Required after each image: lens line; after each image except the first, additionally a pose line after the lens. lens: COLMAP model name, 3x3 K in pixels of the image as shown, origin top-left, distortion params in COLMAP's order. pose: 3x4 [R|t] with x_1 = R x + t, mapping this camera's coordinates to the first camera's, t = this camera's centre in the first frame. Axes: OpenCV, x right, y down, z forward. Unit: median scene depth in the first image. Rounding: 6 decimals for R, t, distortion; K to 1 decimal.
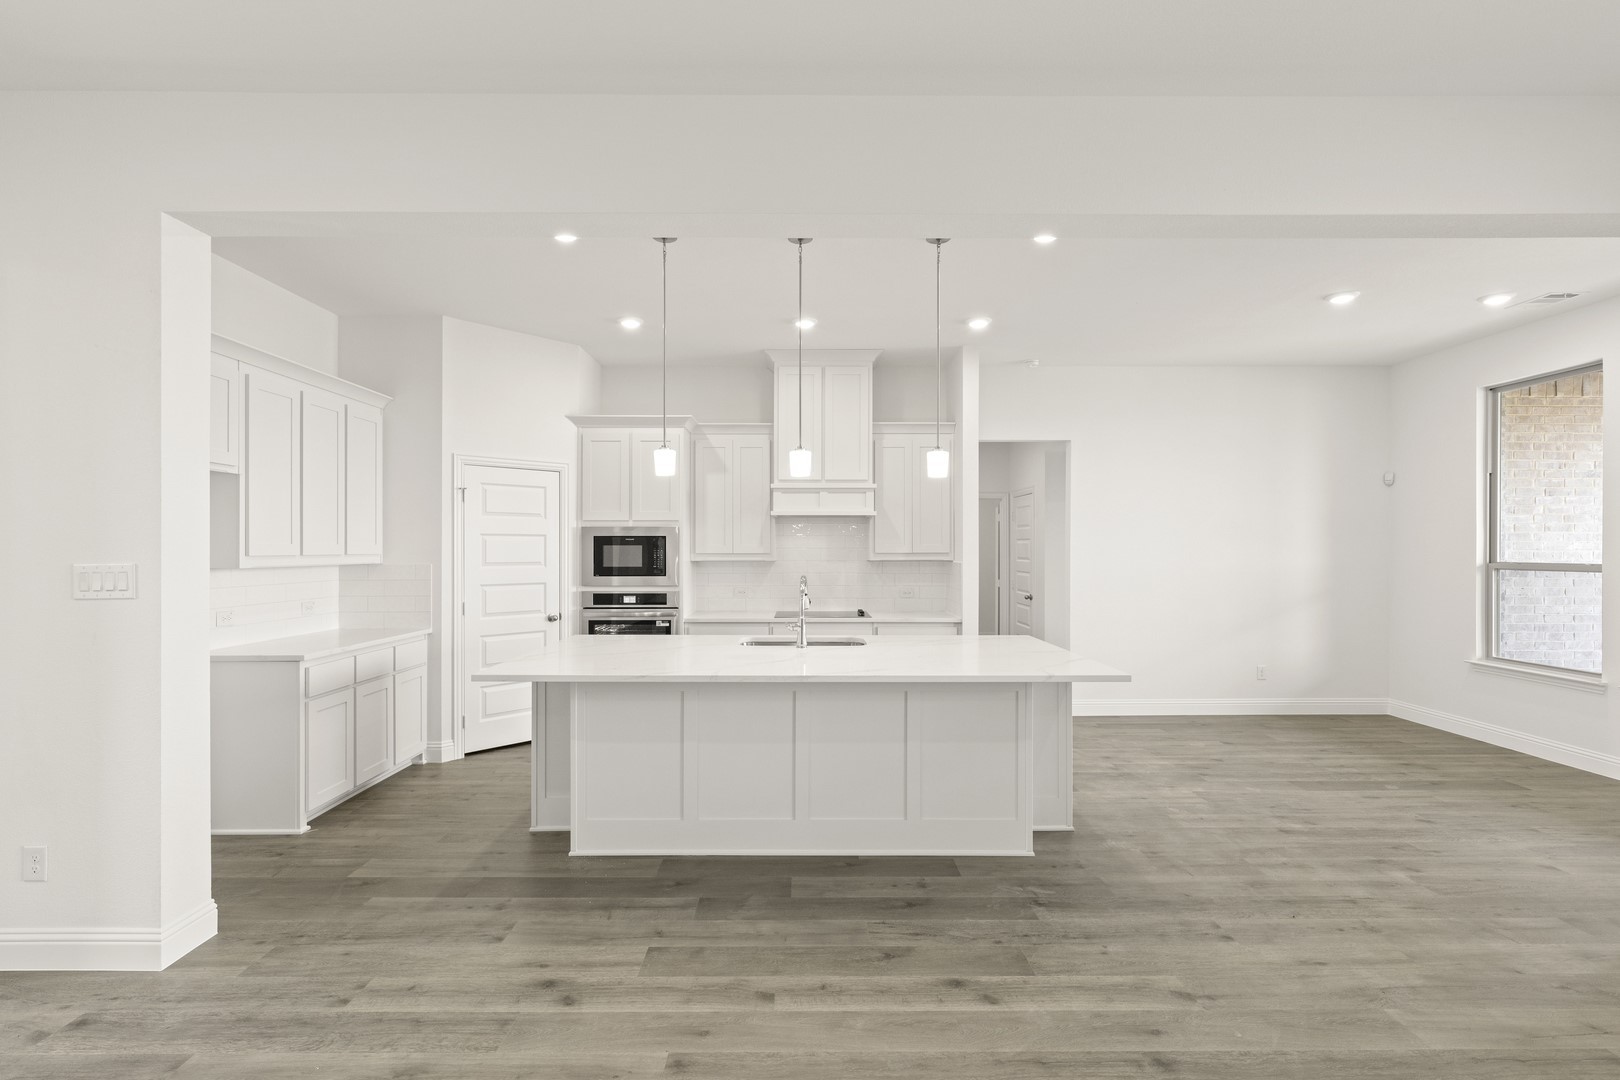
lens RADIAL K [[739.0, 0, 804.3], [0, 739.0, 530.5], [0, 0, 1]] dist [0.000384, 0.000363]
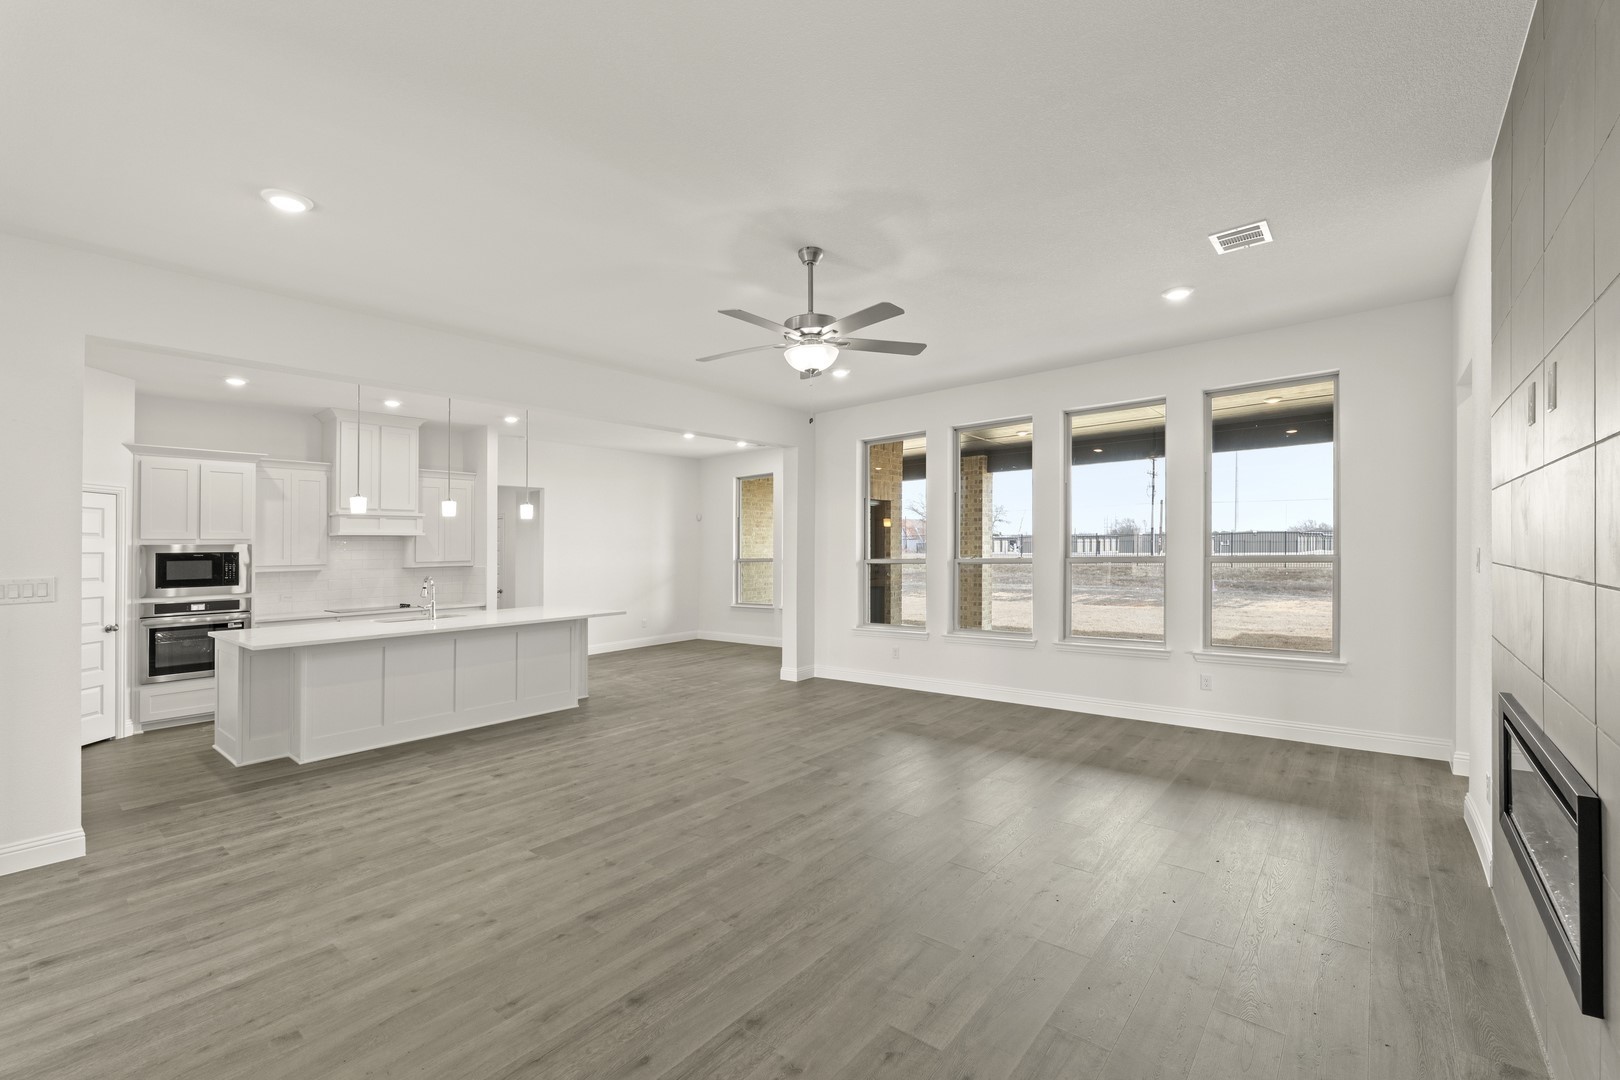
lens RADIAL K [[672.9, 0, 814.9], [0, 672.9, 547.2], [0, 0, 1]] dist [-0.000349, -0.000163]
pose [[0.641012, -0.008374, 0.767485, -0.475388], [0.000761, 0.999947, 0.010275, -0.012188], [-0.767530, -0.006003, 0.640984, -0.470311]]
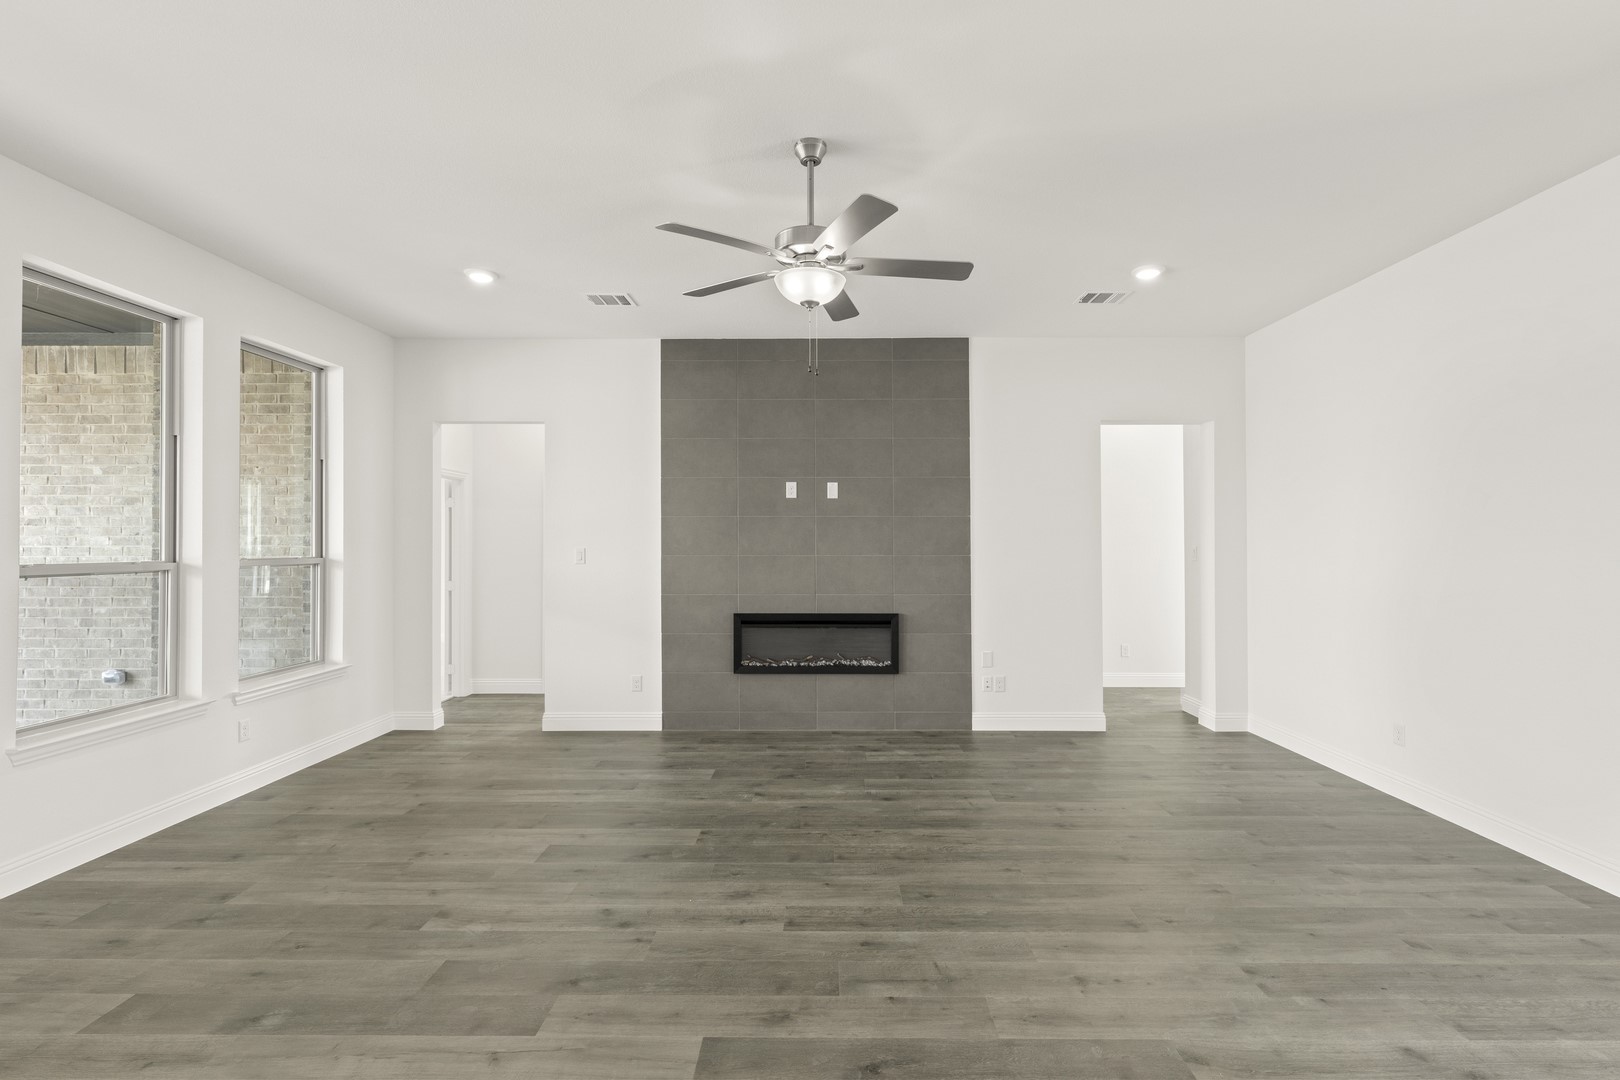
lens RADIAL K [[716.4, 0, 818.8], [0, 716.4, 534.0], [0, 0, 1]] dist [0.000049, 0.000218]
pose [[-0.999827, 0.001869, 0.018517, 0.022026], [0.001197, 0.999342, -0.036258, 0.013459], [-0.018573, -0.036229, -0.999171, 0.515595]]
